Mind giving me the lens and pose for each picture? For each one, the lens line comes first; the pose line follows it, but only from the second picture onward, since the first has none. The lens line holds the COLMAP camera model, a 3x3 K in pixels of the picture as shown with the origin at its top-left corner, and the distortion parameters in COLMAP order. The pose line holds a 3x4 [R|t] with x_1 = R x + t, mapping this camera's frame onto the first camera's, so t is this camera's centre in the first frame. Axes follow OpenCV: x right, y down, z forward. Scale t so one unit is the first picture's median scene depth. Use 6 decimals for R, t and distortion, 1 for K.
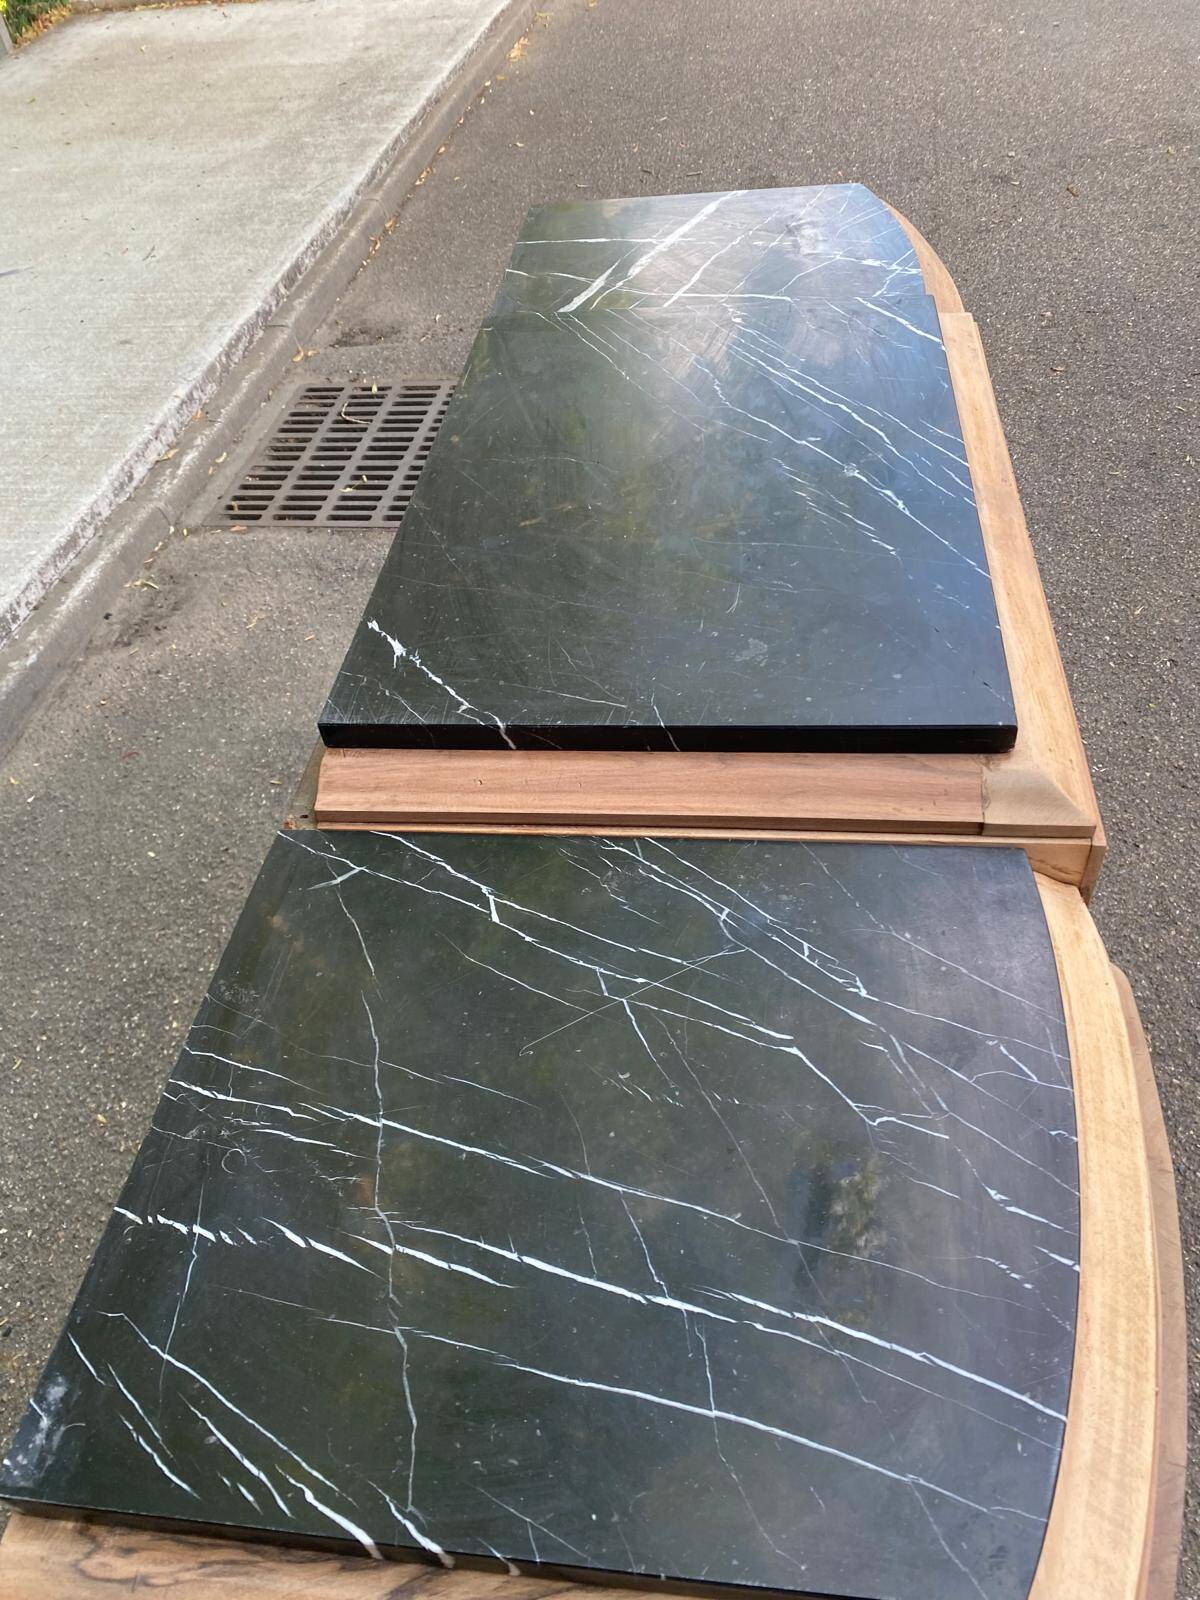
lens RADIAL K [[1225.2, 0, 558.6], [0, 1225.2, 809.8], [0, 0, 1]] dist [0.020835, -0.029439]
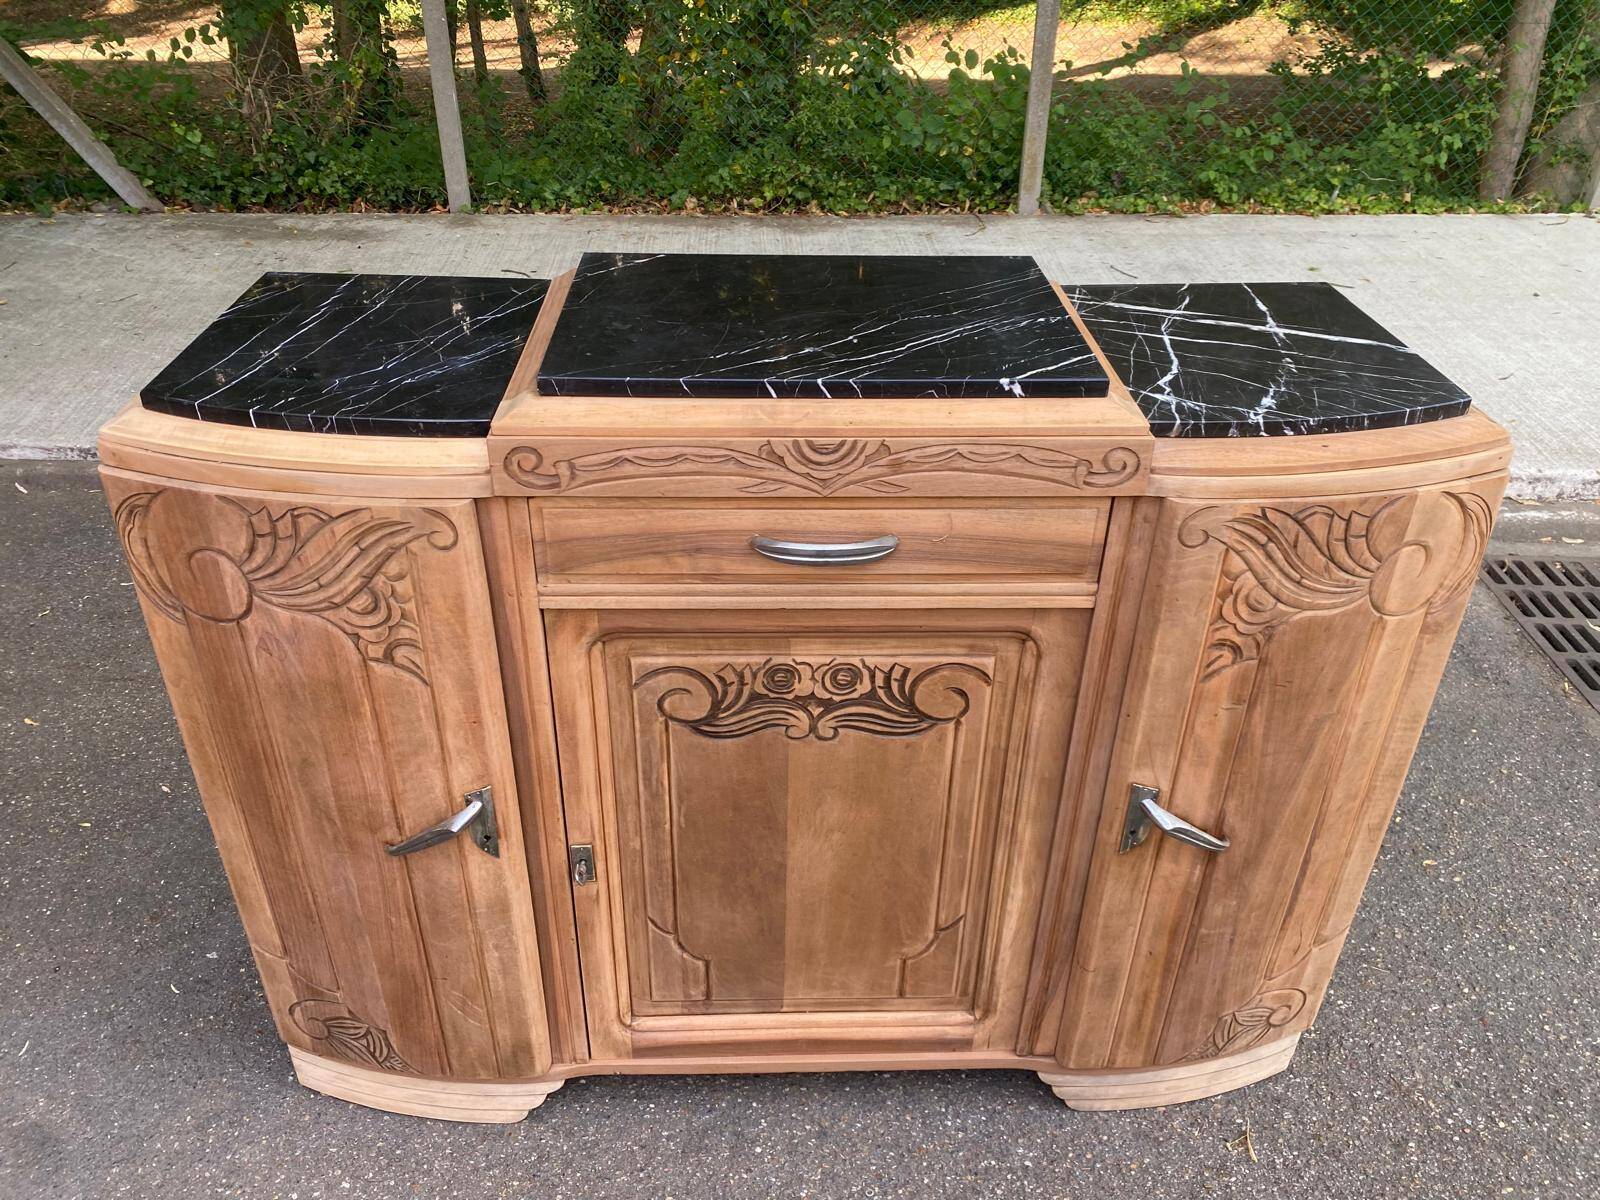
lens RADIAL K [[1225.2, 0, 798.6], [0, 1225.2, 588.6], [0, 0, 1]] dist [0.020835, -0.029439]
pose [[0.160646, 0.617013, -0.770382, 1.715607], [-0.720436, 0.606815, 0.335778, -0.658365], [0.674659, 0.501070, 0.542001, 0.390580]]
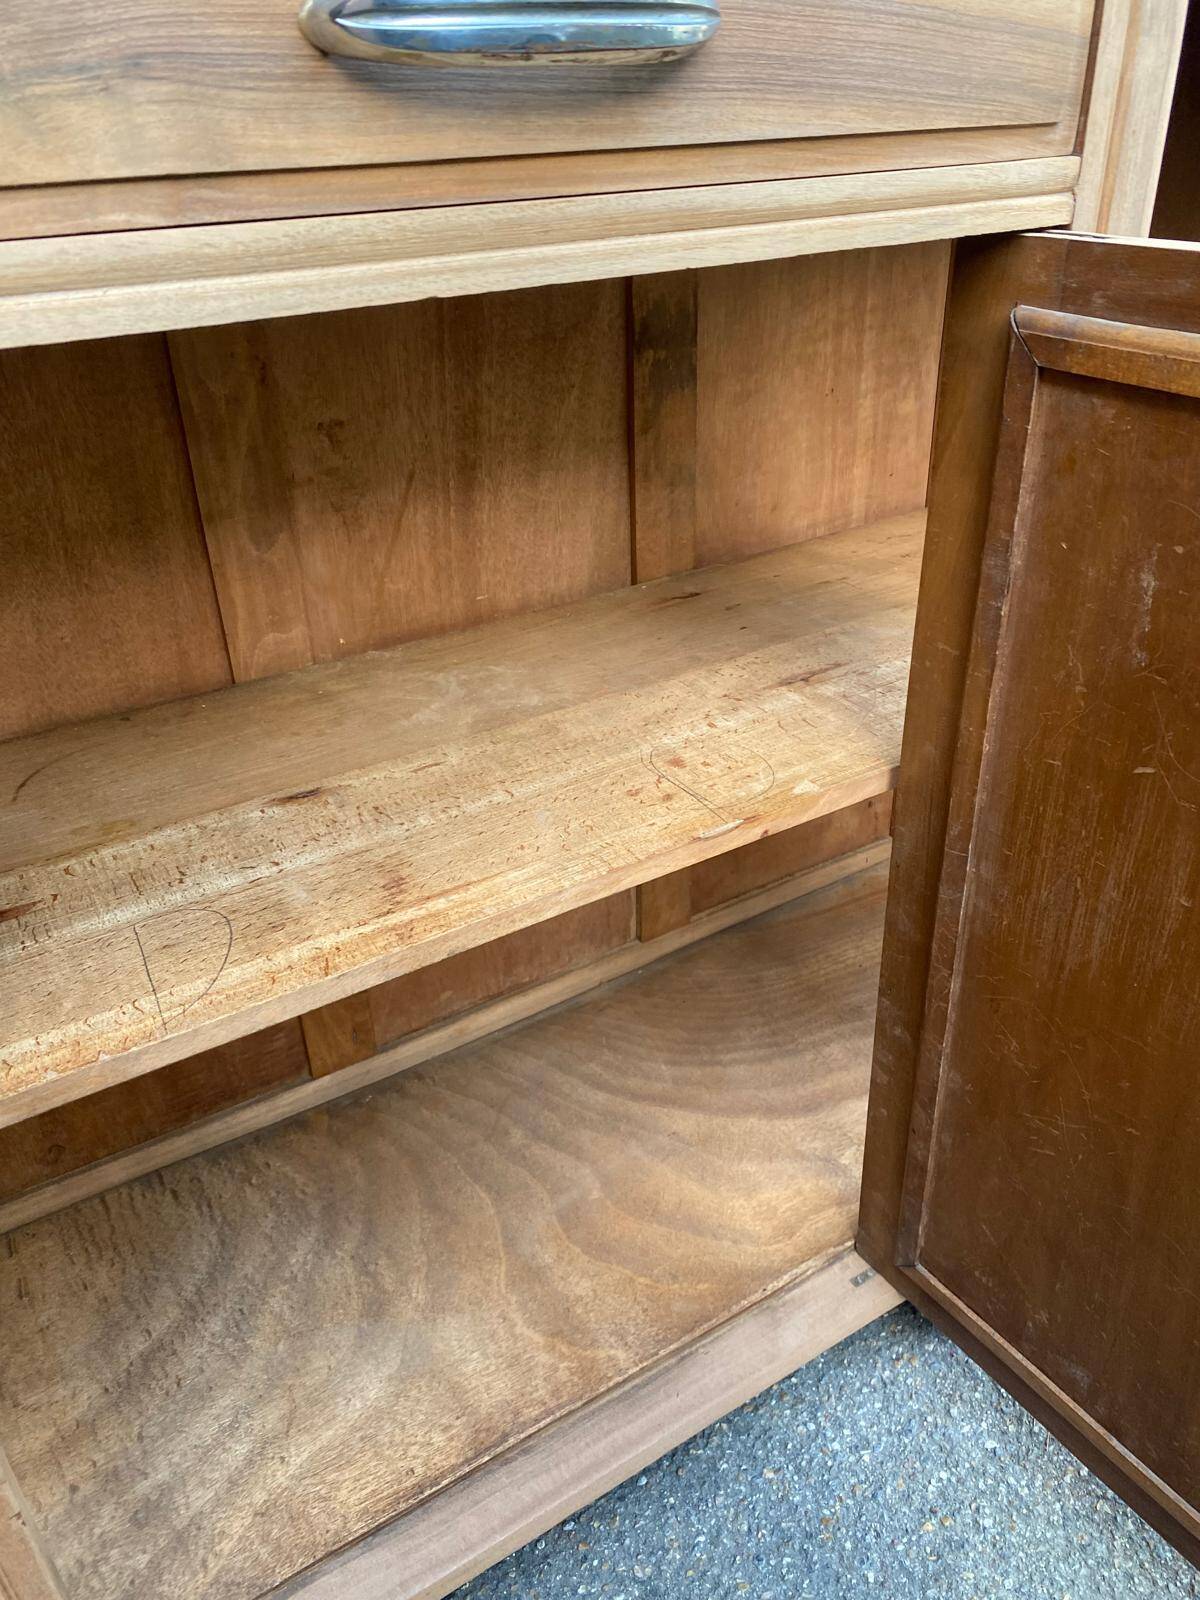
lens RADIAL K [[1225.2, 0, 606.8], [0, 1225.2, 786.5], [0, 0, 1]] dist [0.020835, -0.029439]
pose [[0.639765, 0.459590, -0.616017, 0.936723], [-0.571950, 0.820094, 0.017846, 0.060837], [0.513394, 0.340914, 0.787530, 0.973133]]
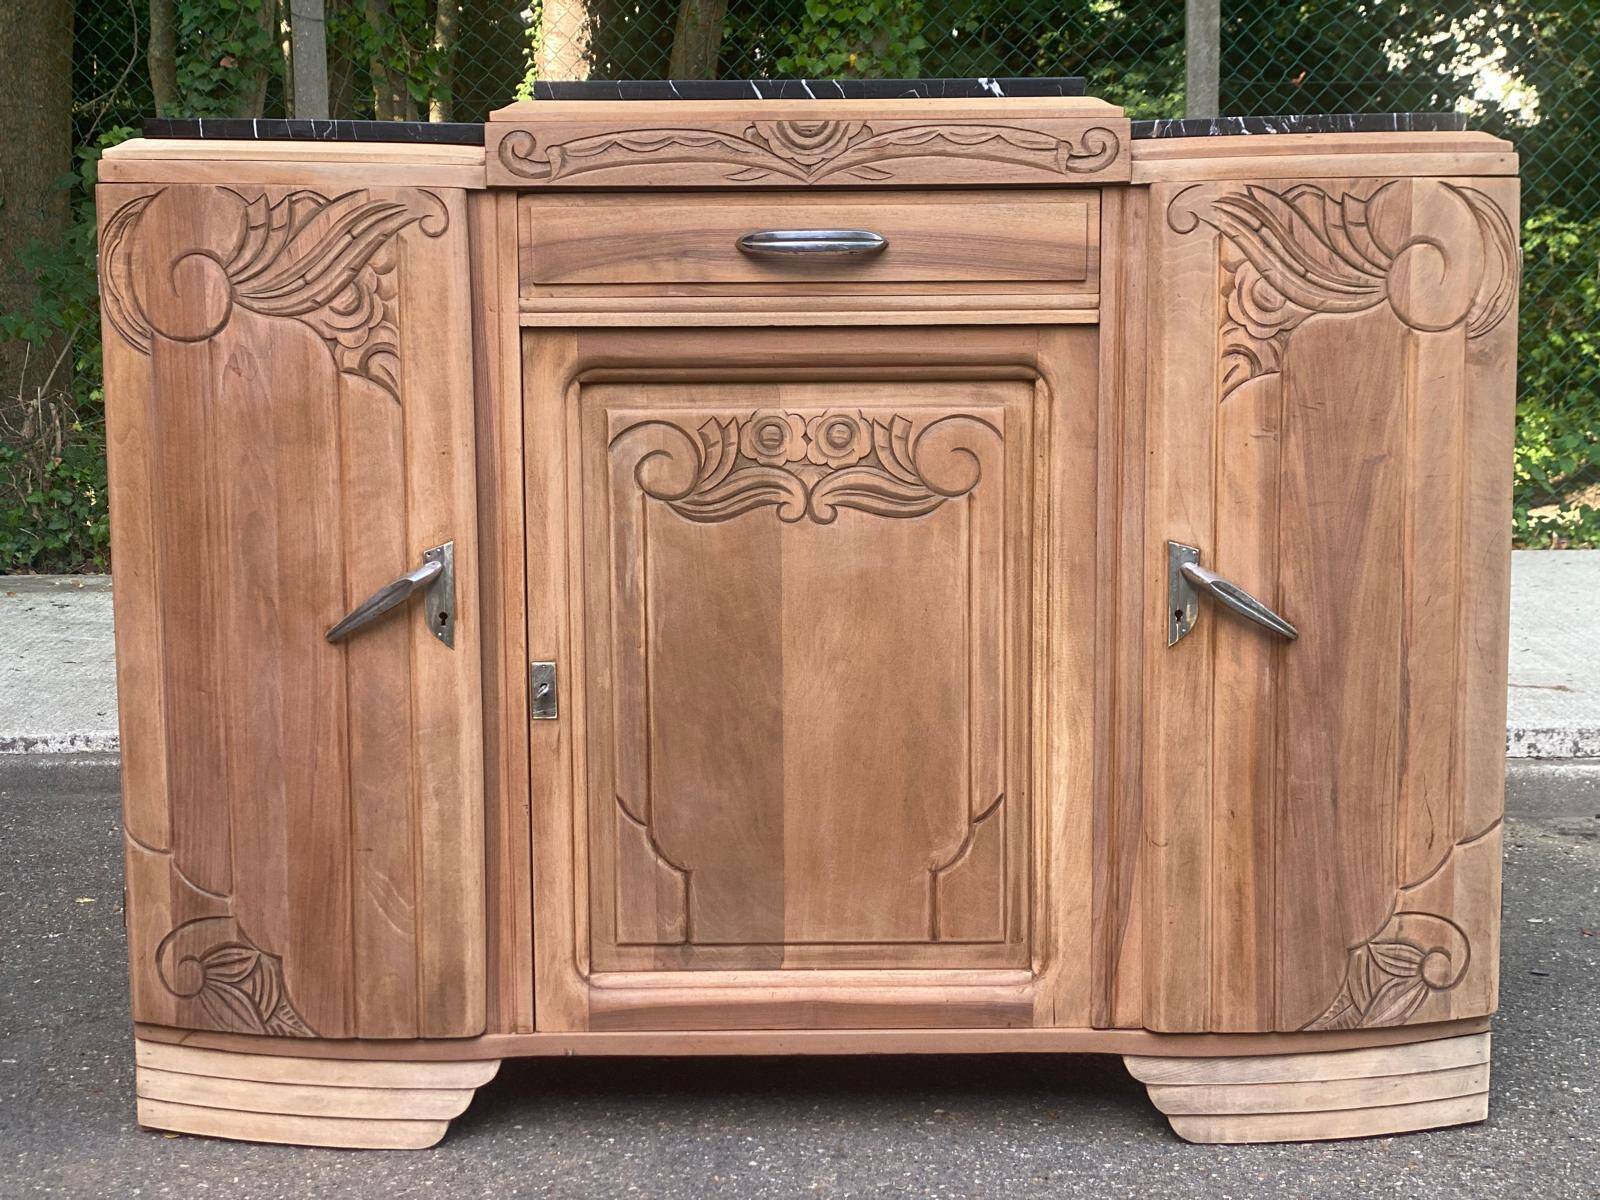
lens RADIAL K [[2397.6, 0, 791.5], [0, 2397.6, 596.0], [0, 0, 1]] dist [0.110037, 0.000000]
pose [[0.131513, 0.235465, -0.962944, 3.562770], [-0.704524, 0.705565, 0.076309, -0.073483], [0.697388, 0.668382, 0.258682, 0.736275]]
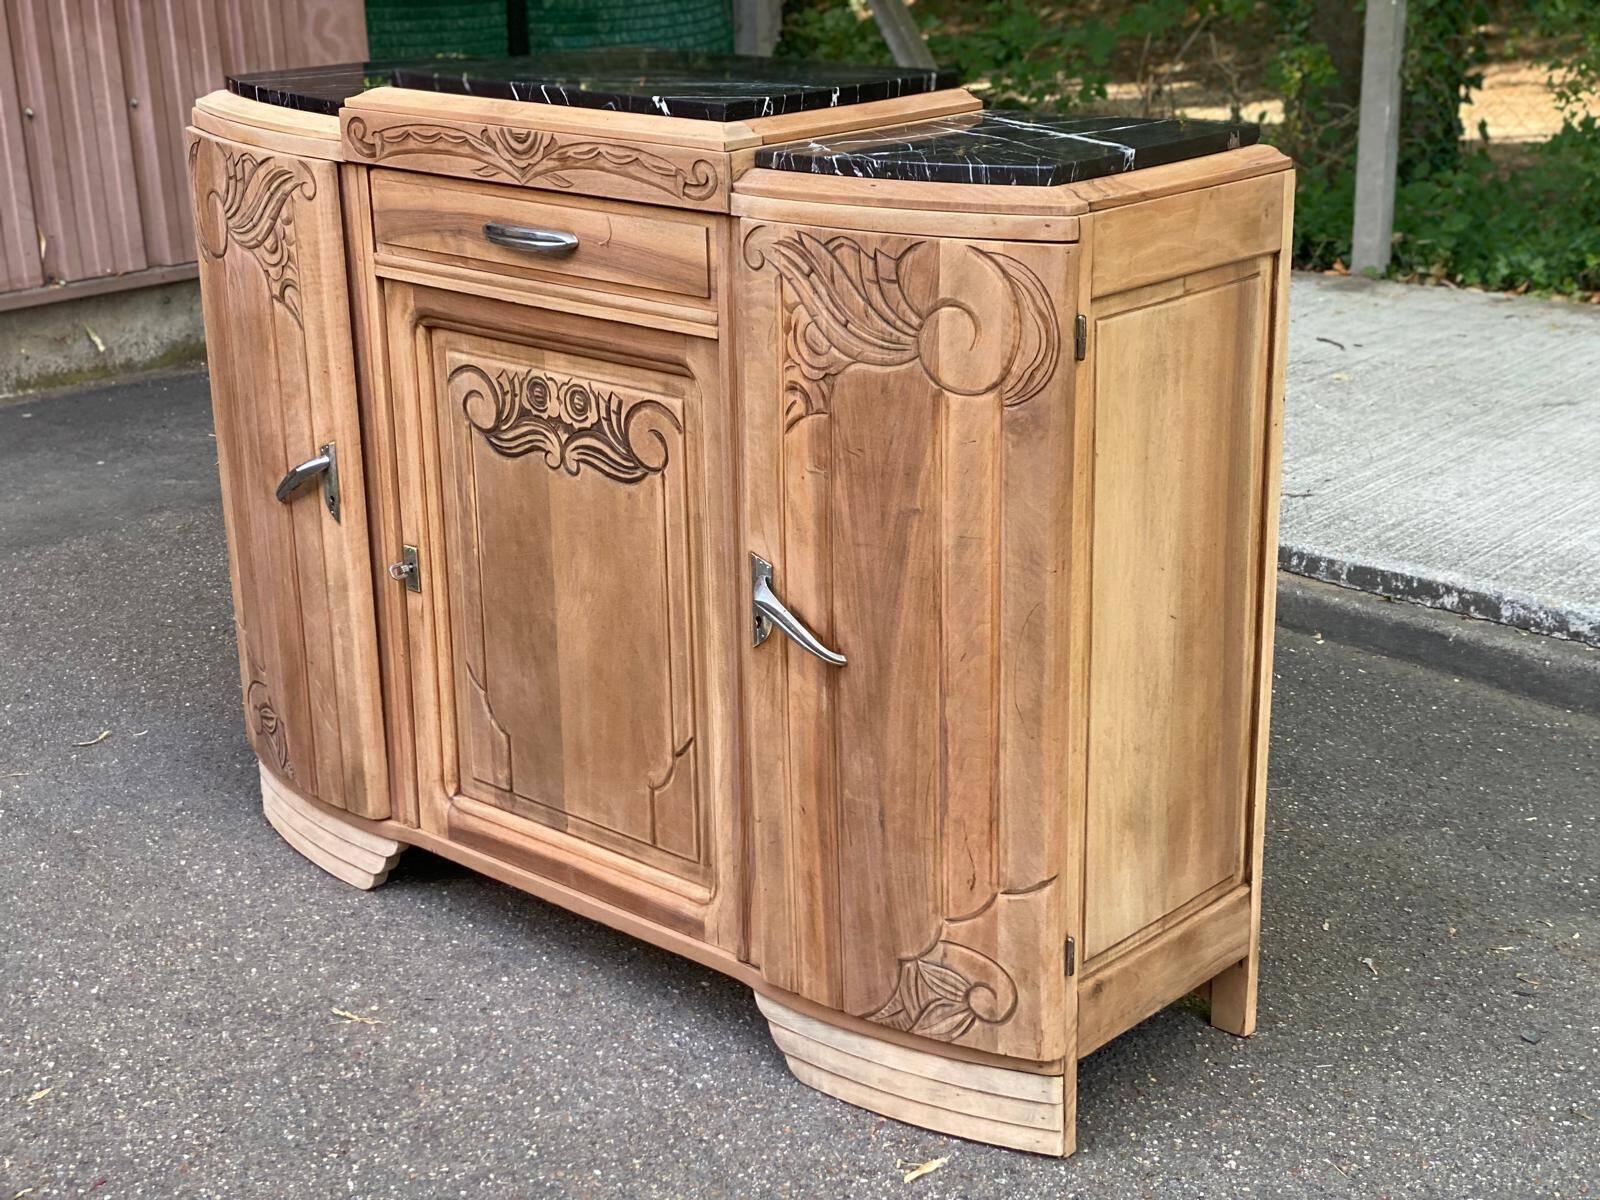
lens RADIAL K [[2397.6, 0, 810.7], [0, 2397.6, 592.7], [0, 0, 1]] dist [0.110037, 0.000000]
pose [[-0.561219, 0.365745, -0.742472, 3.038634], [-0.526688, 0.534178, 0.661251, -2.460626], [0.638461, 0.762158, -0.107158, 2.302337]]
